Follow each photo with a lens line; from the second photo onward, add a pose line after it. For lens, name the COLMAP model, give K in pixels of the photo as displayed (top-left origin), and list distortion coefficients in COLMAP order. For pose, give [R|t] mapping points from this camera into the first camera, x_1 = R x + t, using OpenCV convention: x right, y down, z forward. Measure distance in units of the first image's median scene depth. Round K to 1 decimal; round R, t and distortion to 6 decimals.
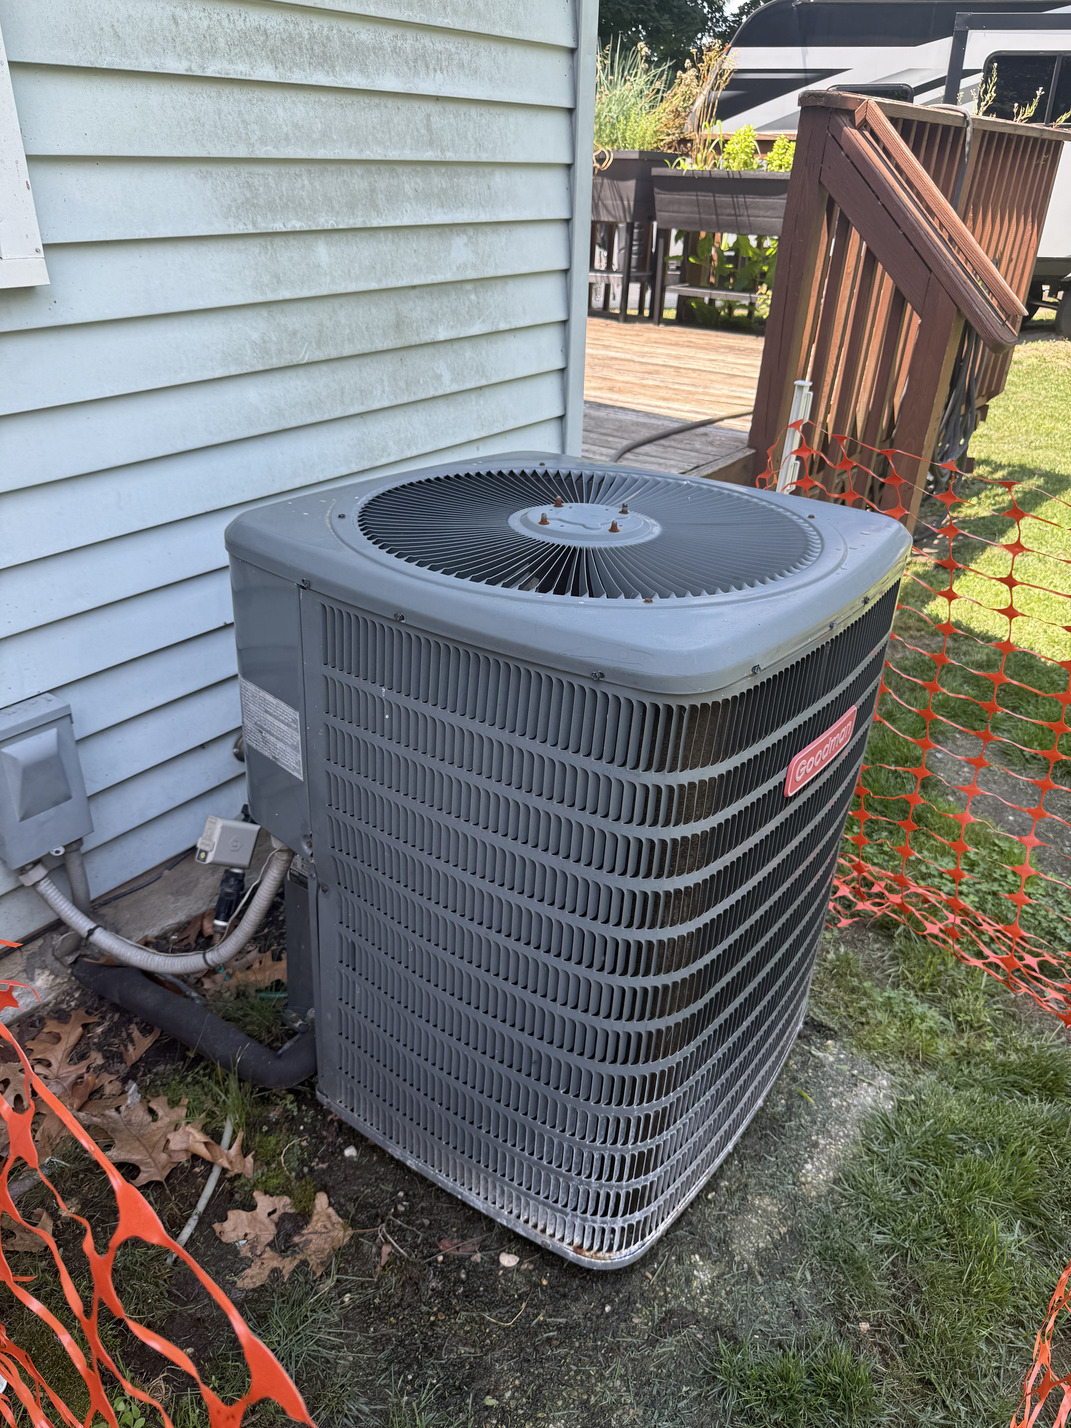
lens RADIAL K [[989.1, 0, 534.5], [0, 989.1, 714.4], [0, 0, 1]] dist [-0.004306, -0.000896]
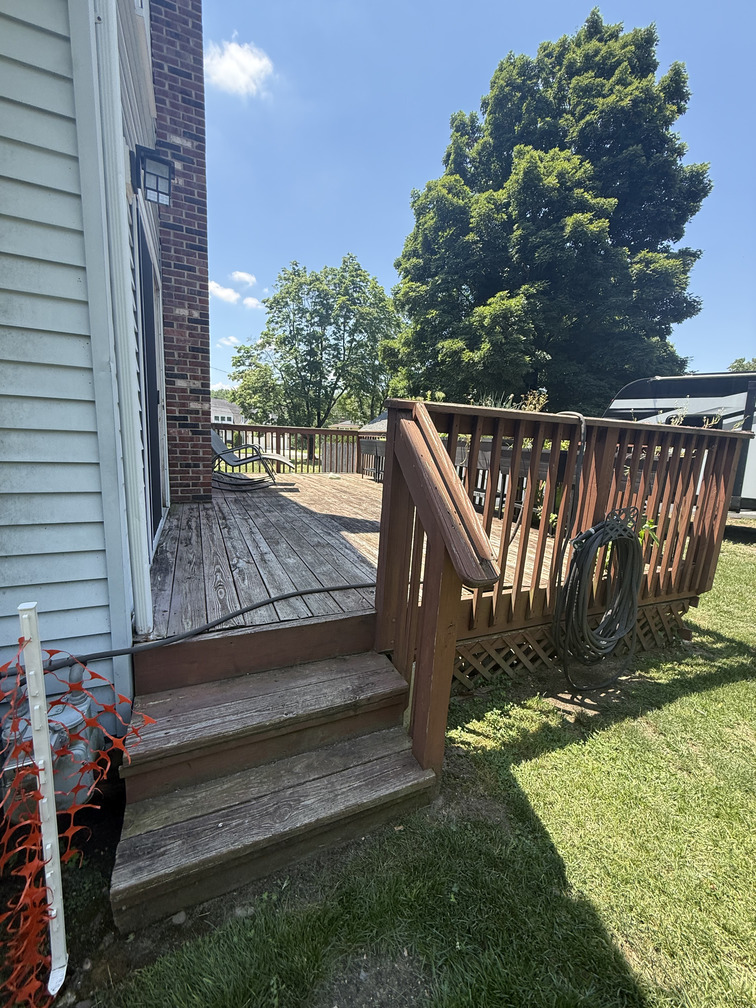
lens RADIAL K [[405.1, 0, 375.4], [0, 405.1, 505.2], [0, 0, 1]] dist [0.002424, 0.000158]
pose [[0.887143, 0.098642, -0.450830, 0.335503], [-0.250424, 0.923452, -0.290731, -0.165173], [0.387641, 0.370818, 0.843936, 0.297530]]
